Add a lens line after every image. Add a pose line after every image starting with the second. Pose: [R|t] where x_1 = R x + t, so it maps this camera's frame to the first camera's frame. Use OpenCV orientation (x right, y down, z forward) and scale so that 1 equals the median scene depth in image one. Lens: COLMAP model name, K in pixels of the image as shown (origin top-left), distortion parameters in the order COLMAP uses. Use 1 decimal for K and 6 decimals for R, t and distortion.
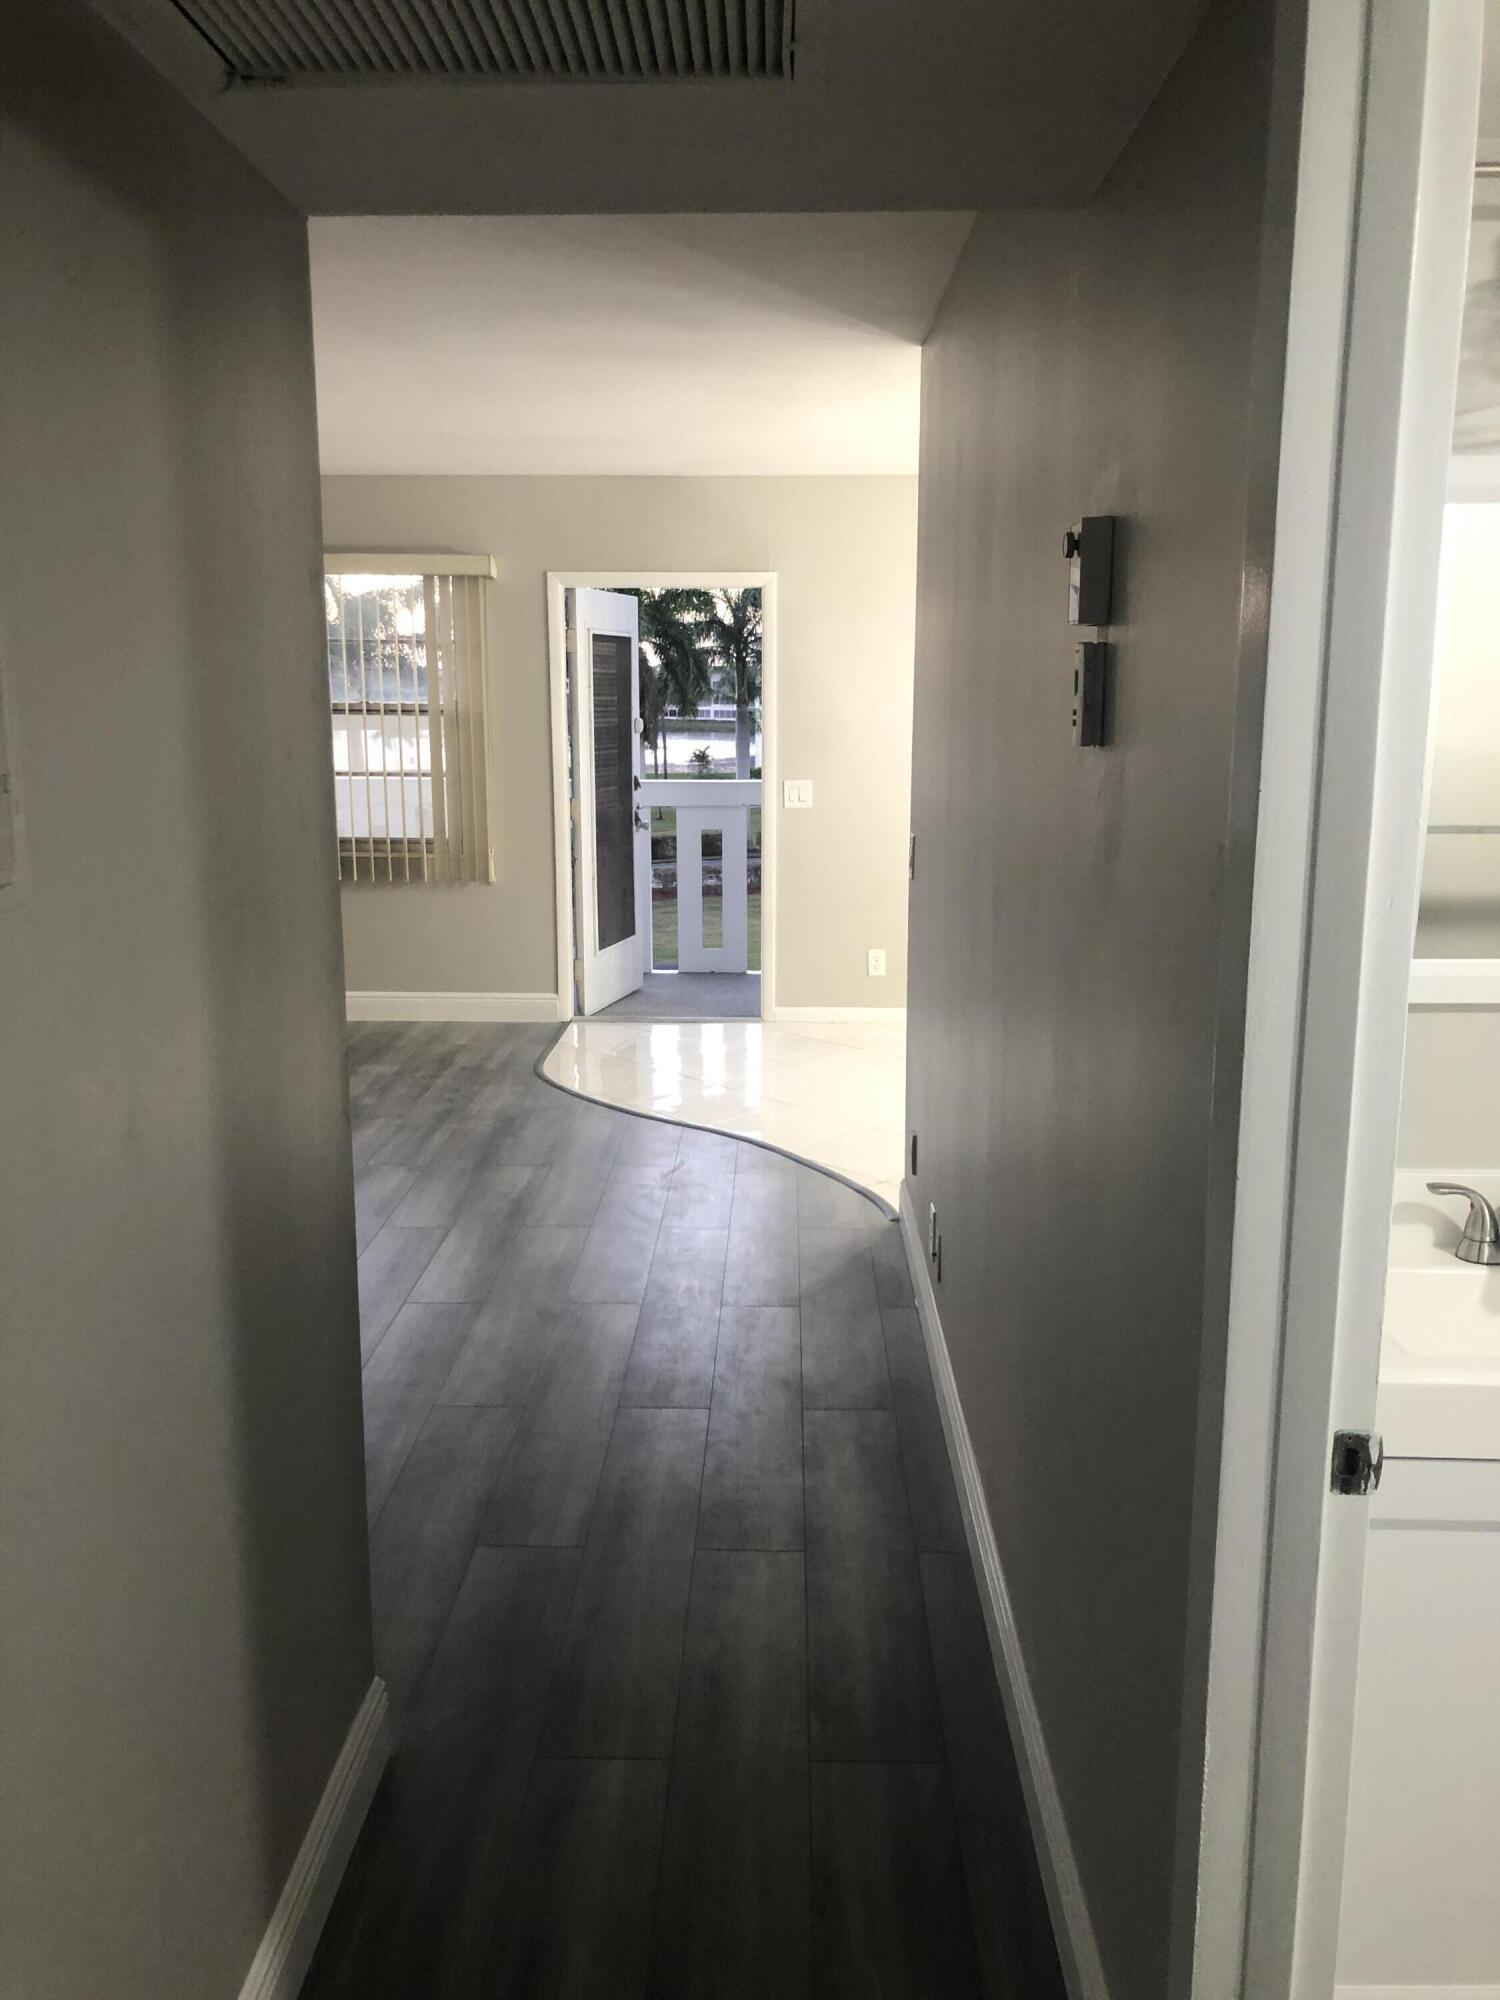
lens RADIAL K [[1629.9, 0, 753.4], [0, 1629.9, 1015.8], [0, 0, 1]] dist [0.031411, -0.051452]
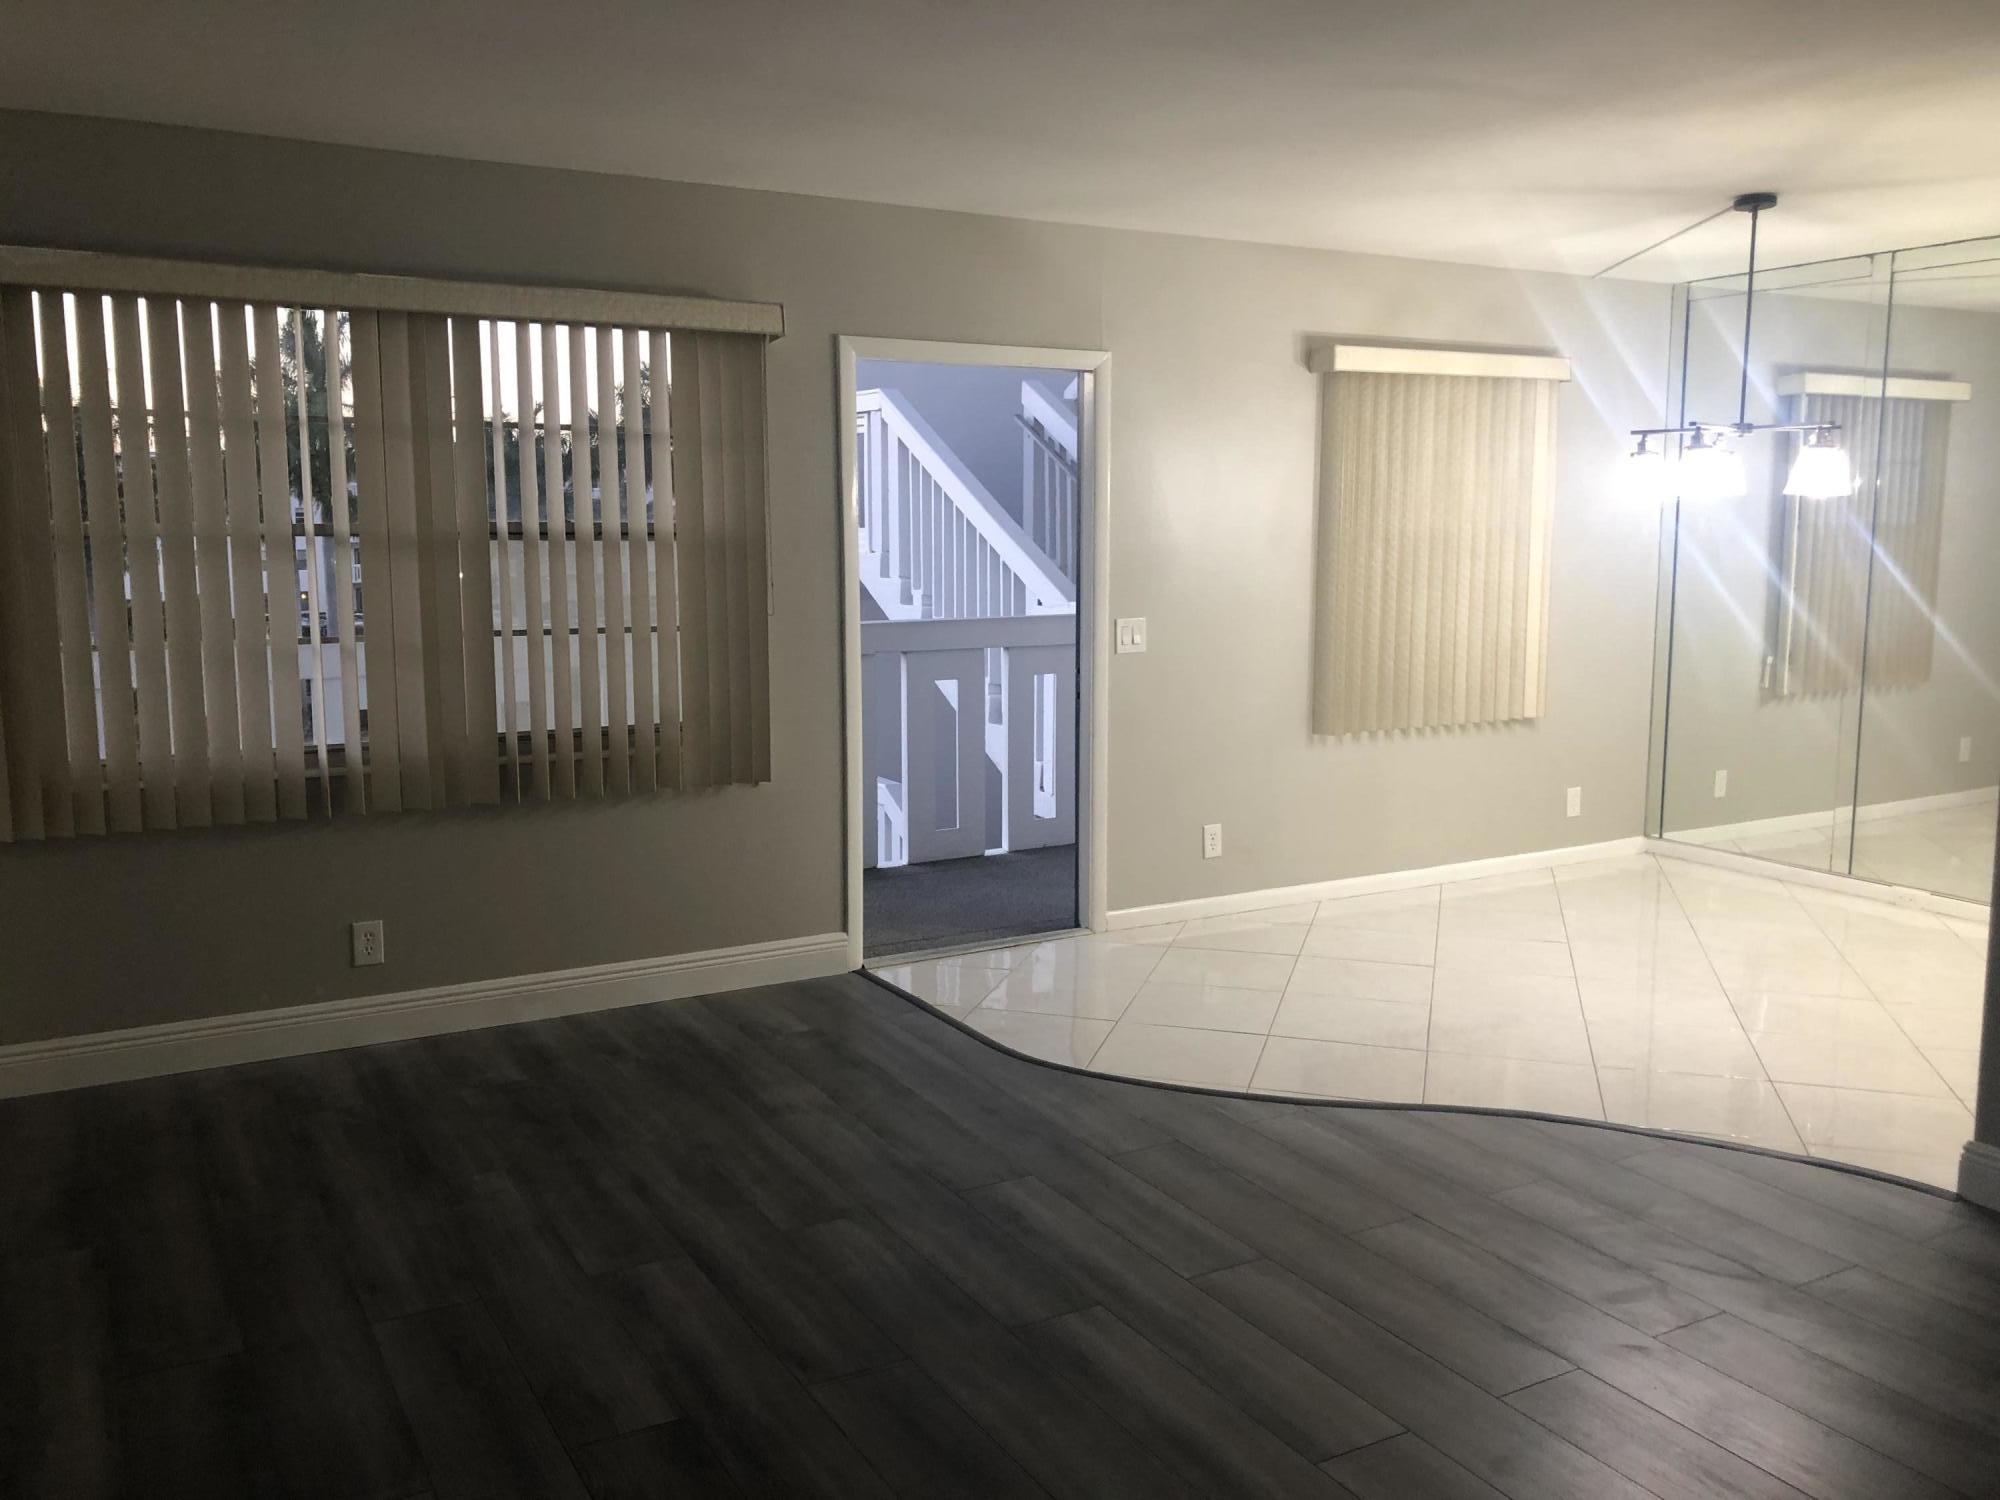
lens RADIAL K [[1629.9, 0, 996.9], [0, 1629.9, 739.9], [0, 0, 1]] dist [0.031411, -0.051452]
pose [[0.860138, -0.076515, 0.504289, -0.407611], [0.107387, 0.993689, -0.032395, -0.065941], [-0.498628, 0.082018, 0.862927, 0.353560]]
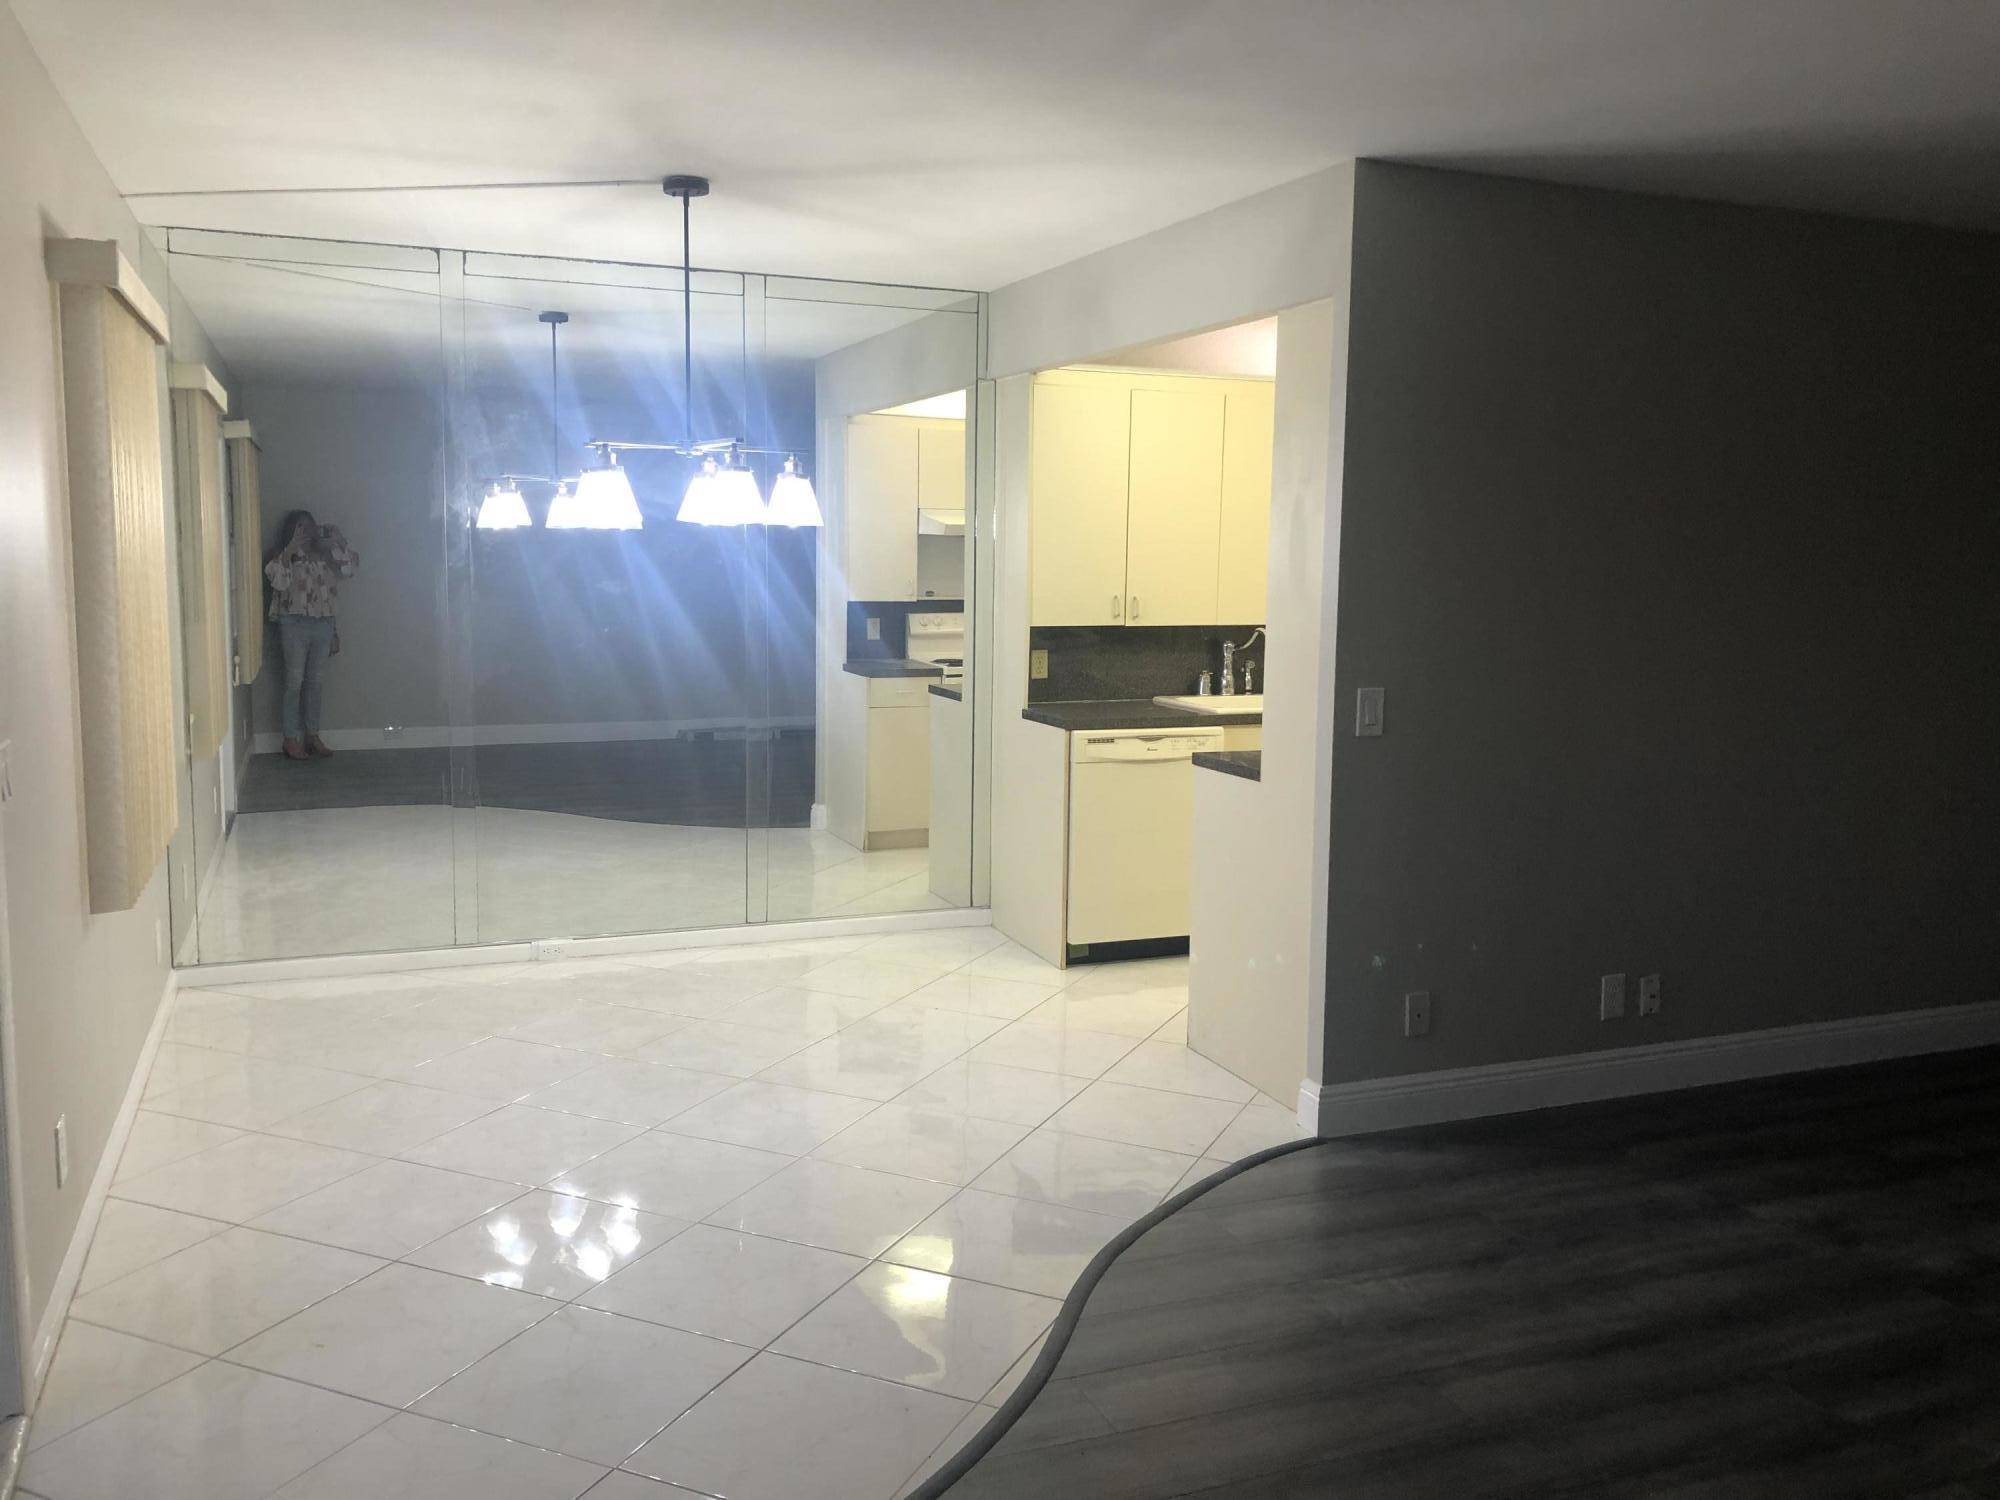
lens RADIAL K [[1629.9, 0, 1021.3], [0, 1629.9, 730.0], [0, 0, 1]] dist [0.031411, -0.051452]
pose [[-0.400148, -0.108905, 0.909957, -0.386293], [0.160233, 0.969306, 0.186469, -0.171328], [-0.902334, 0.220421, -0.370415, 0.891011]]
